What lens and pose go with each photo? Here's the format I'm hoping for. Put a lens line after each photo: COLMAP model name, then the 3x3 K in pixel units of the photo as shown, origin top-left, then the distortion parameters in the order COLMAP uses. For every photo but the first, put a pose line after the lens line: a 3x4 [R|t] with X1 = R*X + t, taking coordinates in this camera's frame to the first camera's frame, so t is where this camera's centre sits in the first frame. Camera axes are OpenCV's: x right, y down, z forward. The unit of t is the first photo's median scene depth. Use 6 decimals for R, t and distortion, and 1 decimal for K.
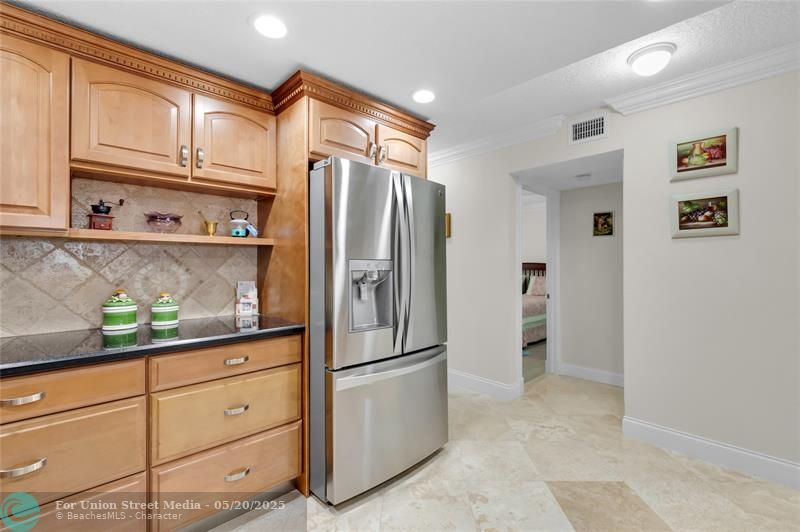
lens RADIAL K [[358.1, 0, 400.7], [0, 358.1, 260.6], [0, 0, 1]] dist [-0.000748, -0.003024]
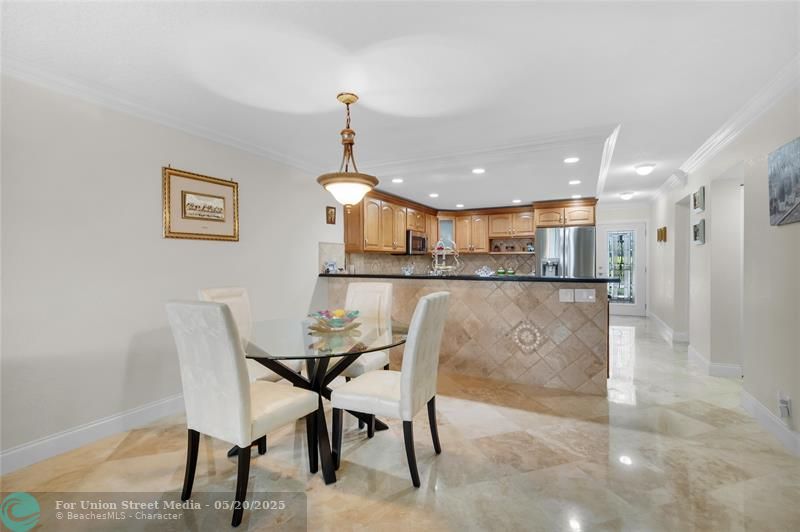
lens RADIAL K [[358.1, 0, 404.6], [0, 358.1, 260.4], [0, 0, 1]] dist [-0.000748, -0.003024]
pose [[0.317021, -0.001351, -0.948418, 2.536913], [0.009725, 0.999951, 0.001826, -0.002747], [0.948369, -0.009802, 0.317018, -1.229017]]
